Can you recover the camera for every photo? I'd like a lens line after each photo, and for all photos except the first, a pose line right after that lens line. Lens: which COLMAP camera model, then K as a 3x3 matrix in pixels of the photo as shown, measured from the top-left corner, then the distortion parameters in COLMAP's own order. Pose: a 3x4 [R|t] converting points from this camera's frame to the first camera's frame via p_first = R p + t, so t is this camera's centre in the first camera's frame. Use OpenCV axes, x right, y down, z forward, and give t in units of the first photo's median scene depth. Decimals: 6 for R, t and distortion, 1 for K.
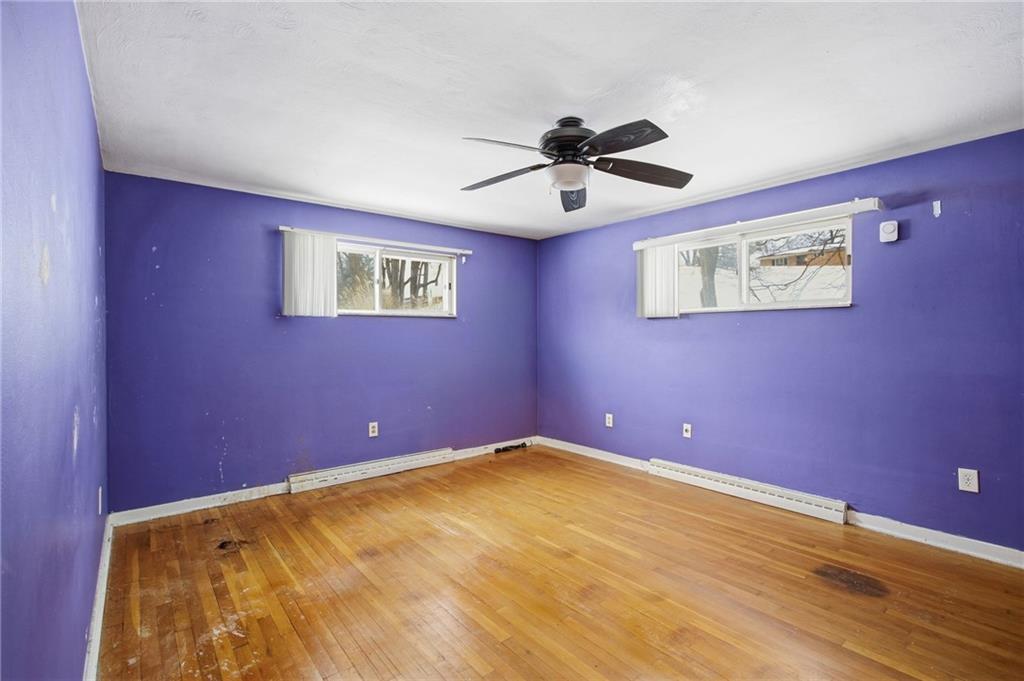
lens RADIAL K [[482.3, 0, 514.4], [0, 482.3, 335.1], [0, 0, 1]] dist [-0.001631, -0.000050]
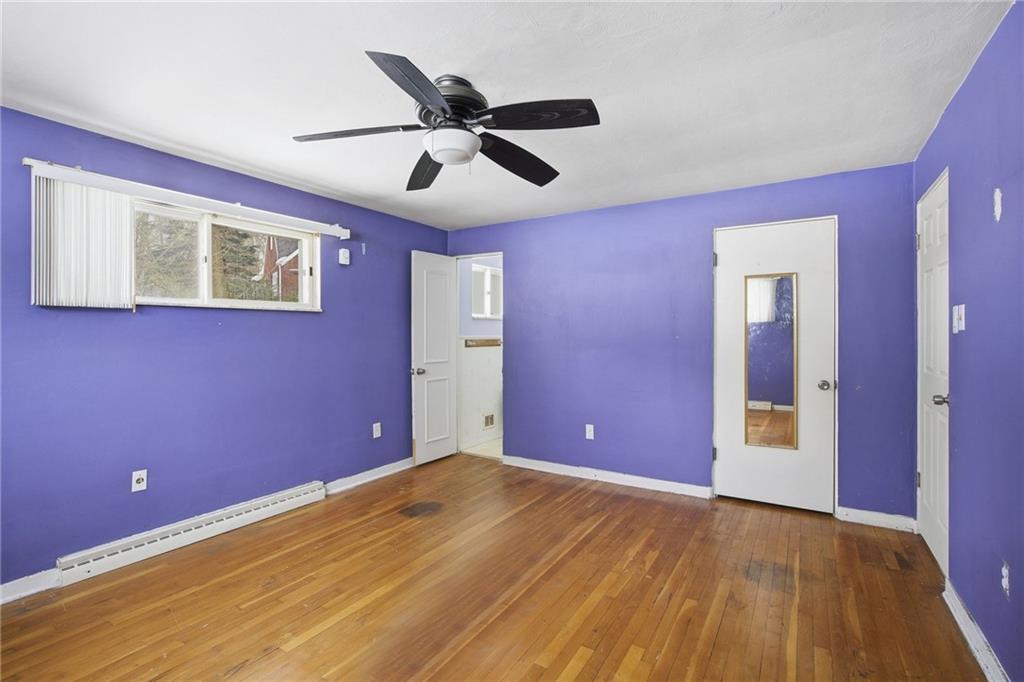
lens RADIAL K [[482.3, 0, 514.4], [0, 482.3, 335.6], [0, 0, 1]] dist [-0.001631, -0.000050]
pose [[-0.332694, 0.002010, 0.943033, -0.563969], [0.004892, 0.999988, -0.000406, 0.000762], [-0.943022, 0.004479, -0.332700, 0.935256]]
